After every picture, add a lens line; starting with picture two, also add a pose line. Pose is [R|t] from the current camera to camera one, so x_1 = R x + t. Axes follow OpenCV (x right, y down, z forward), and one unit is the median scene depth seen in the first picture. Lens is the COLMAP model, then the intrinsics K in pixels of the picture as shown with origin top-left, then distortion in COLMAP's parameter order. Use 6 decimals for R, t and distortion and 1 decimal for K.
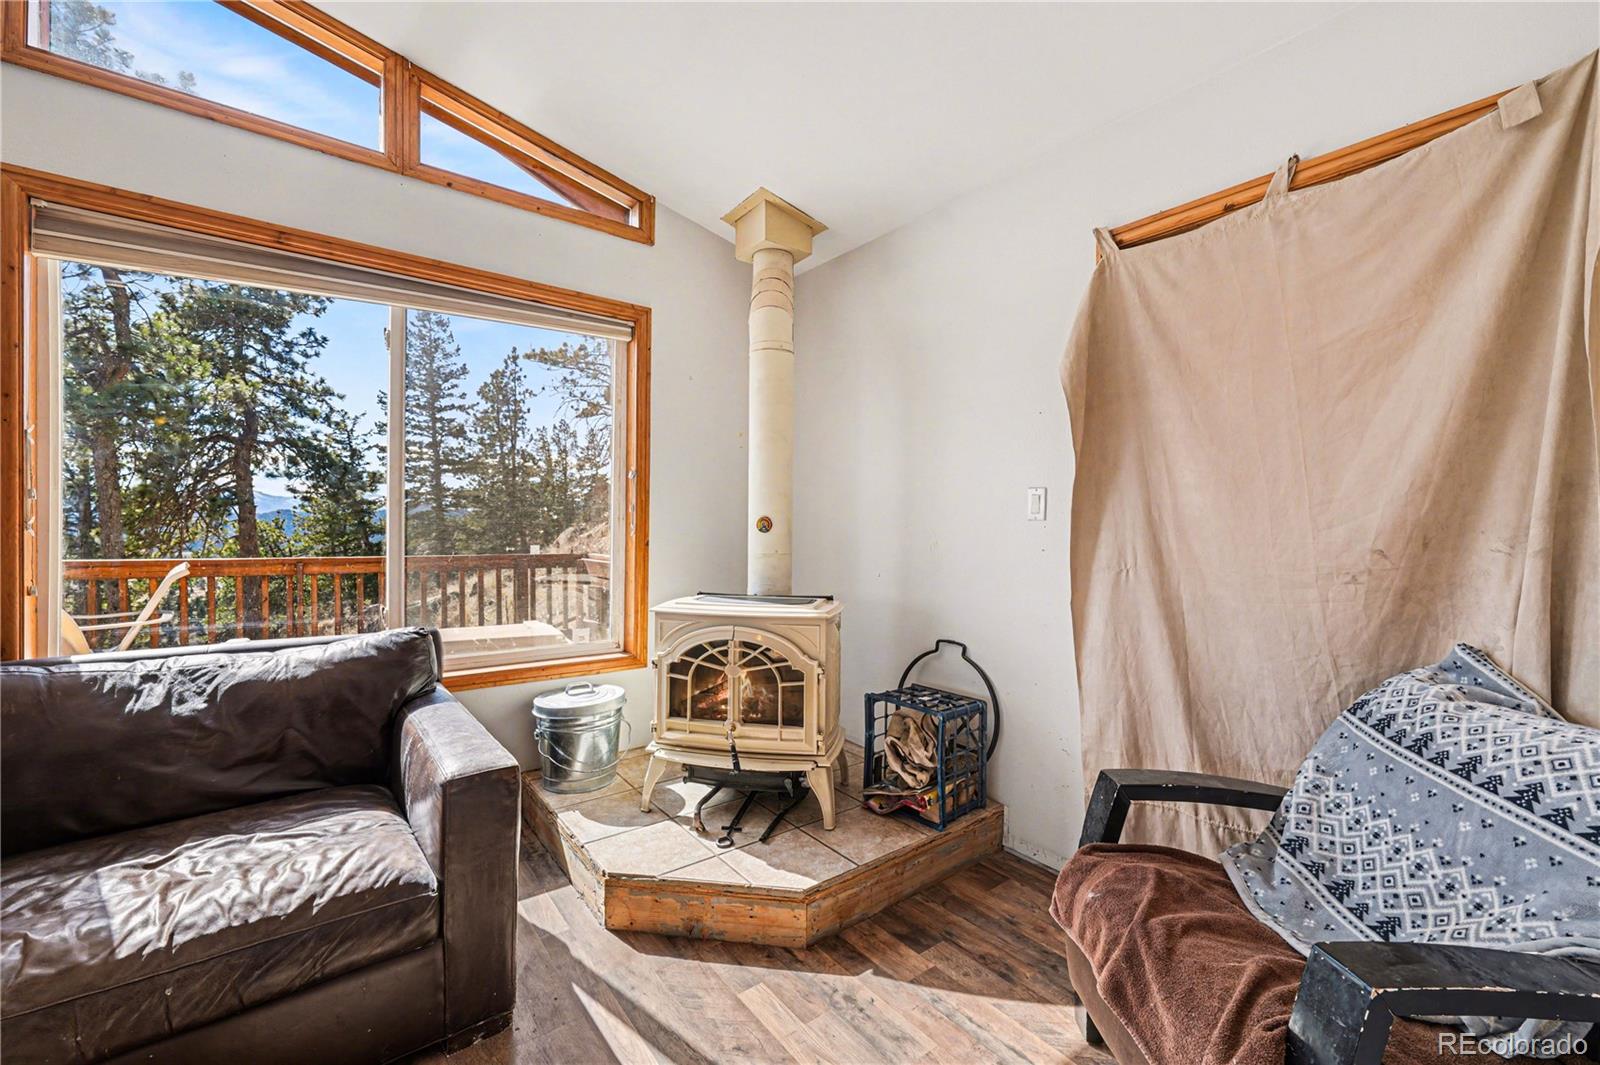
lens RADIAL K [[652.0, 0, 777.7], [0, 652.0, 535.1], [0, 0, 1]] dist [-0.002920, 0.000230]
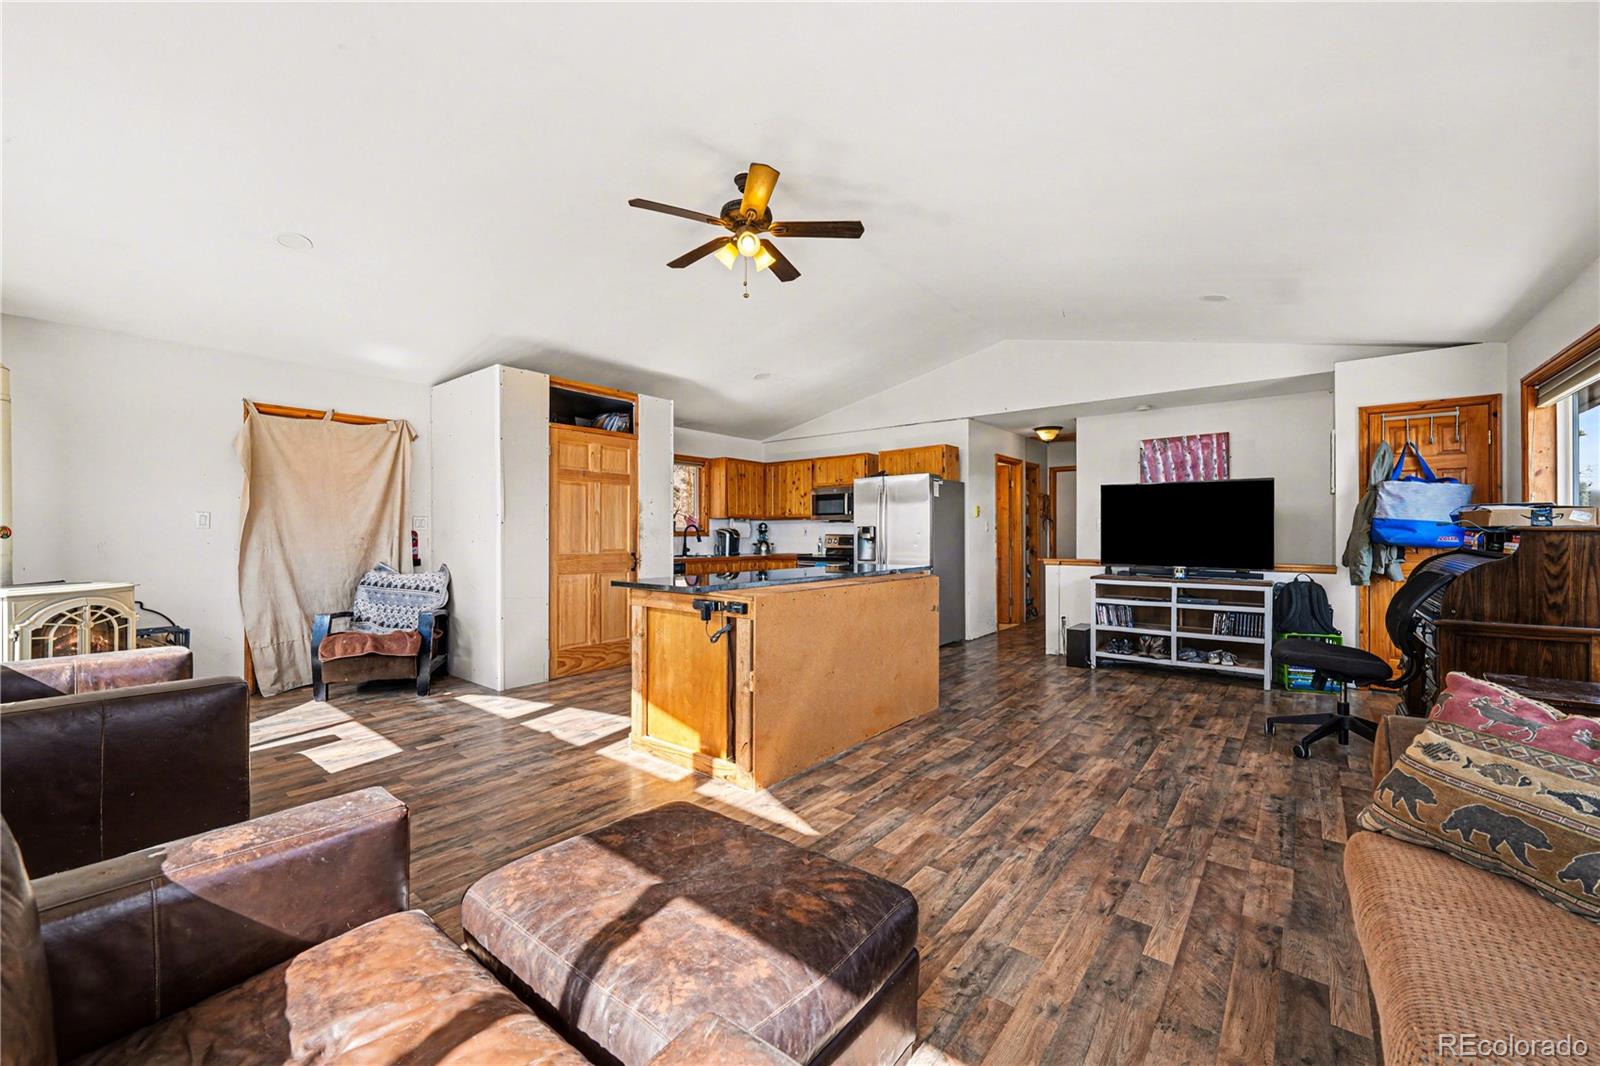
lens RADIAL K [[620.6, 0, 797.8], [0, 620.6, 534.0], [0, 0, 1]] dist [-0.001192, 0.000025]
pose [[-0.233123, -0.015290, 0.972327, -1.464213], [0.011895, 0.999757, 0.018573, -0.015173], [-0.972375, 0.015896, -0.232884, -0.249100]]
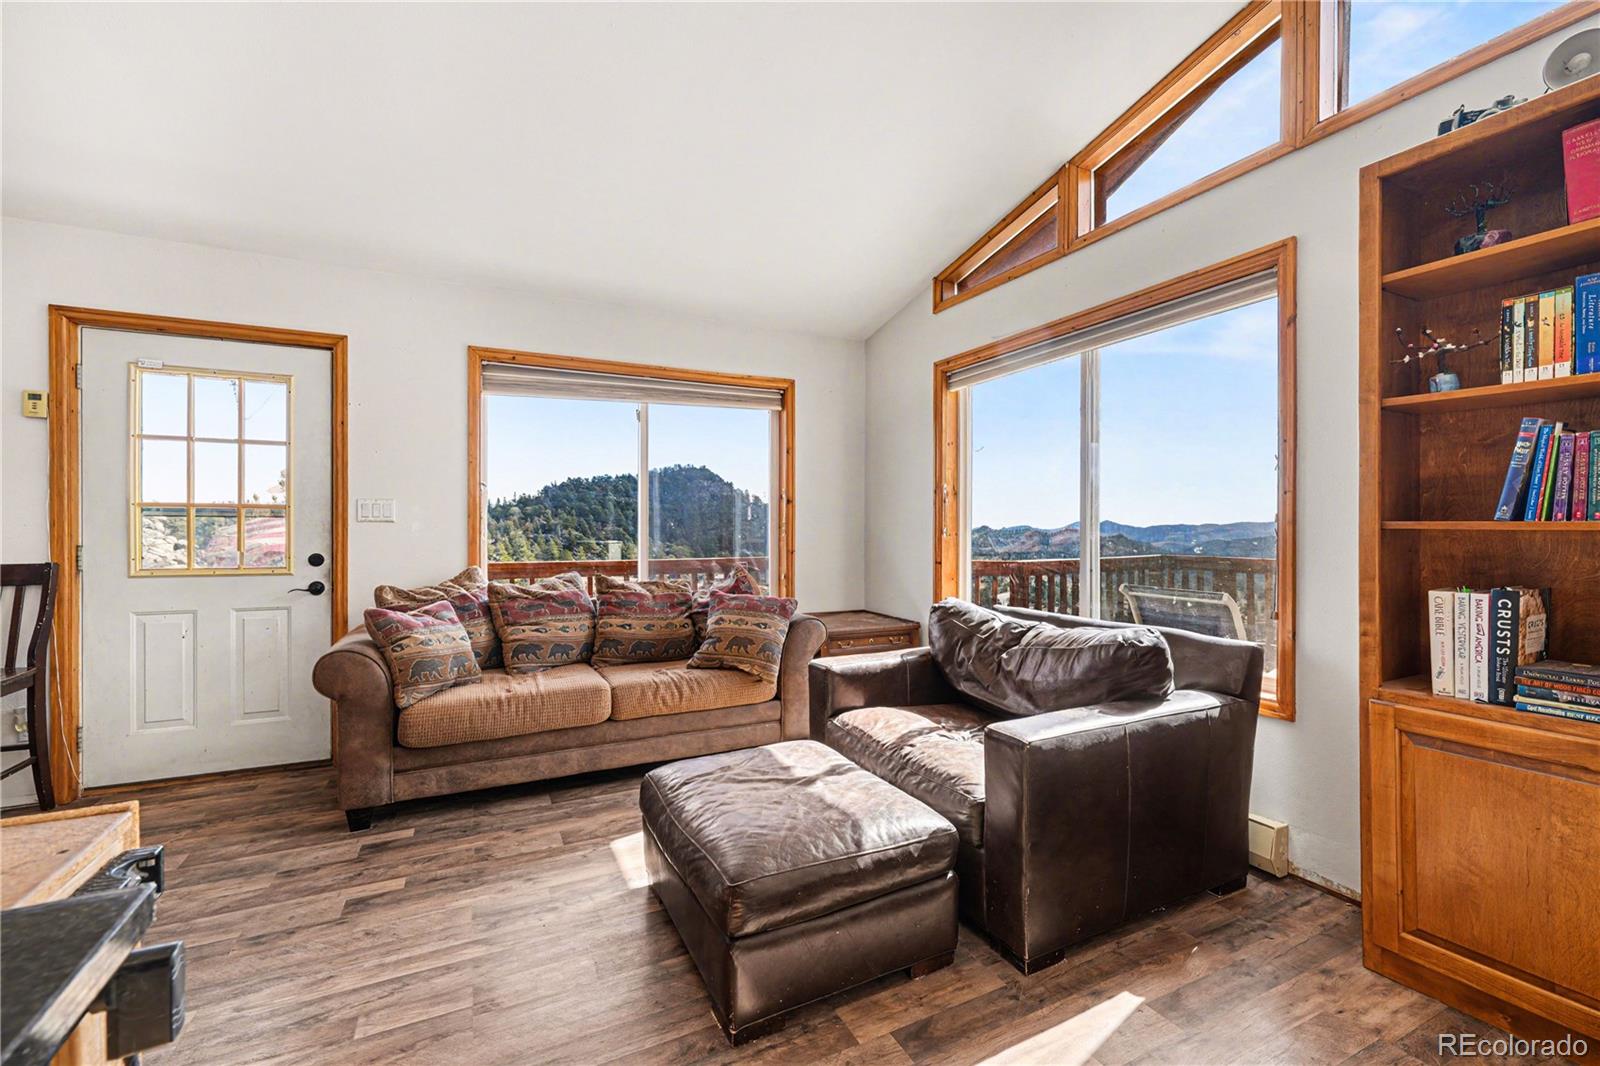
lens RADIAL K [[659.0, 0, 819.1], [0, 659.0, 525.0], [0, 0, 1]] dist [-0.000846, 0.000036]
pose [[-0.170246, -0.013145, -0.985314, -0.342104], [-0.019015, 0.999769, -0.010052, -0.001895], [0.985218, 0.017025, -0.170456, -0.132871]]
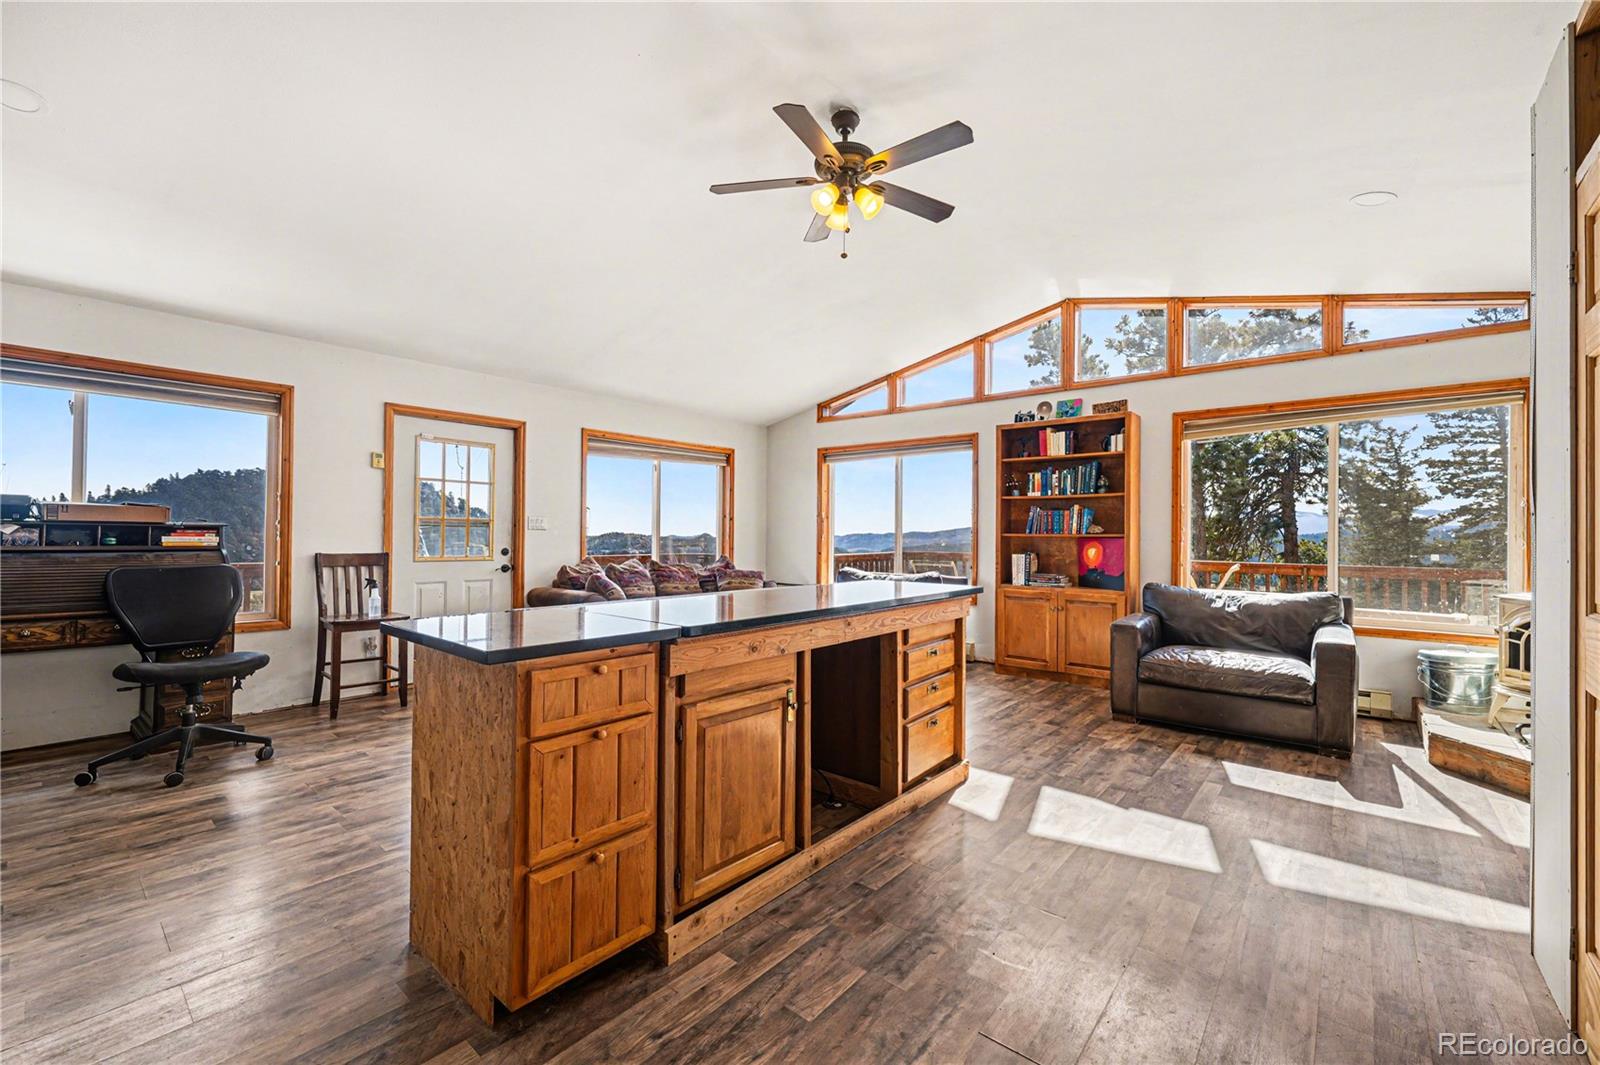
lens RADIAL K [[659.0, 0, 819.1], [0, 659.0, 524.5], [0, 0, 1]] dist [-0.000846, 0.000036]
pose [[0.248943, -0.024546, -0.968207, 0.718300], [-0.020622, 0.999318, -0.030637, 0.021476], [0.968299, 0.027593, 0.248267, -0.727432]]
